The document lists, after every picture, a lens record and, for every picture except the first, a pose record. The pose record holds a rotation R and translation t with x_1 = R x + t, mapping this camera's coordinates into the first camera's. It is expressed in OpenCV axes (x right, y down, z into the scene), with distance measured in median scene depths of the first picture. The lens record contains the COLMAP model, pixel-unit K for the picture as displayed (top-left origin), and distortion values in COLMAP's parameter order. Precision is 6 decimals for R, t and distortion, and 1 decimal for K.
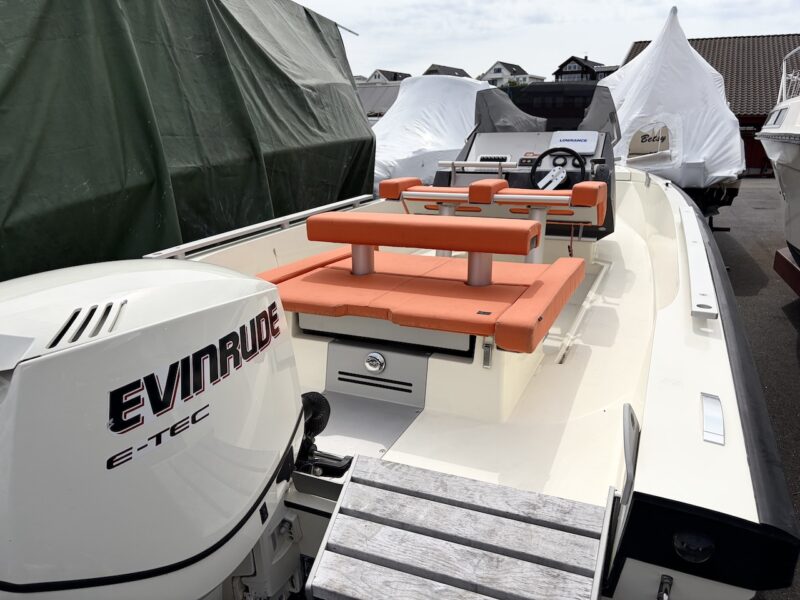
lens RADIAL K [[619.8, 0, 400.0], [0, 619.8, 300.0], [0, 0, 1]] dist [0.061027, -0.051913]
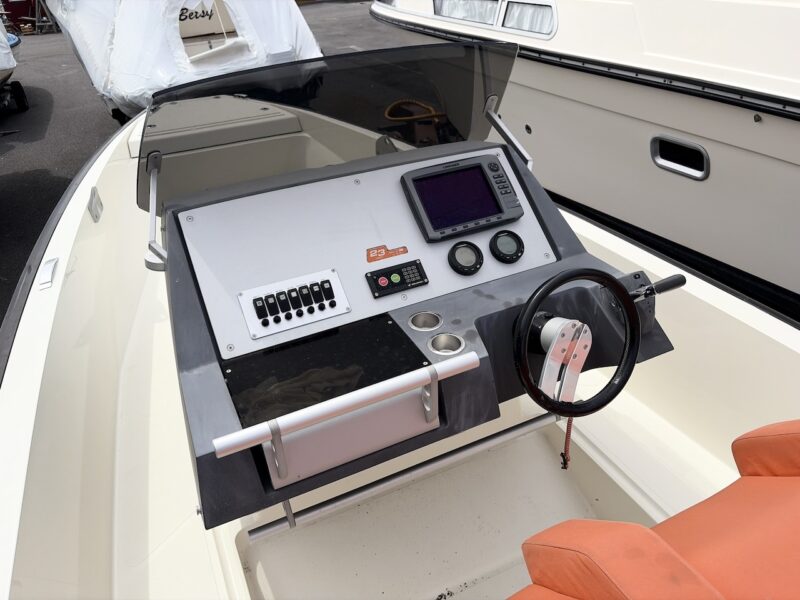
lens RADIAL K [[611.7, 0, 400.0], [0, 611.7, 300.0], [0, 0, 1]] dist [0.065125, -0.068757]
pose [[0.655514, -0.415273, 0.630754, -0.020963], [0.244760, 0.906976, 0.342763, -0.323736], [-0.714419, -0.070303, 0.696177, 0.728918]]
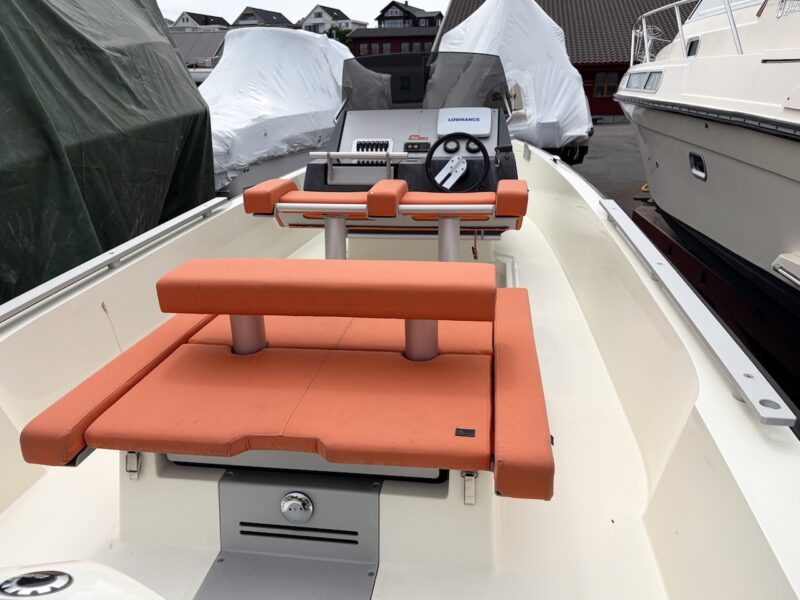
lens RADIAL K [[628.4, 0, 400.0], [0, 628.4, 300.0], [0, 0, 1]] dist [0.069902, -0.070971]
pose [[0.964794, -0.105293, 0.241011, -0.038794], [0.087929, 0.992768, 0.081732, -0.086383], [-0.247874, -0.057663, 0.967075, 0.167674]]
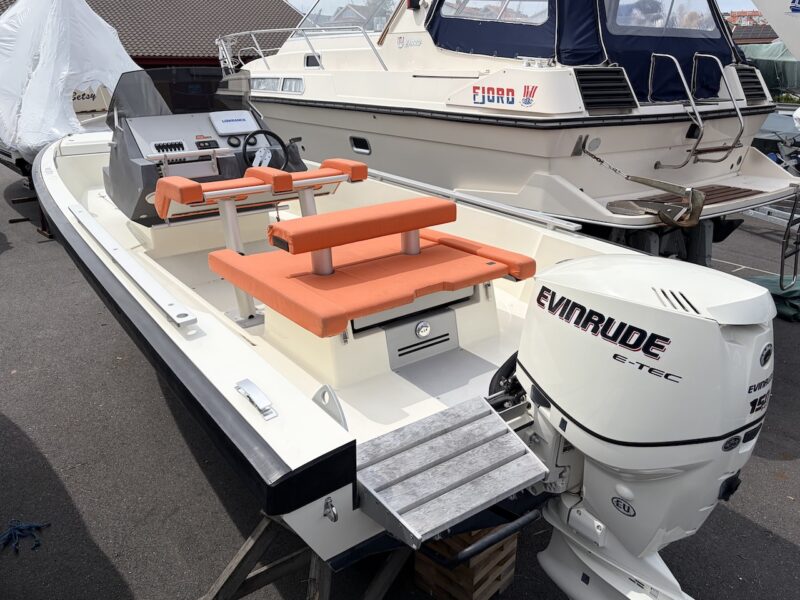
lens RADIAL K [[661.4, 0, 400.0], [0, 661.4, 300.0], [0, 0, 1]] dist [0.033304, -0.015958]
pose [[0.498252, -0.306755, 0.810954, -0.582933], [0.243488, 0.947187, 0.208687, -0.126935], [-0.832141, 0.093479, 0.546629, 0.157924]]
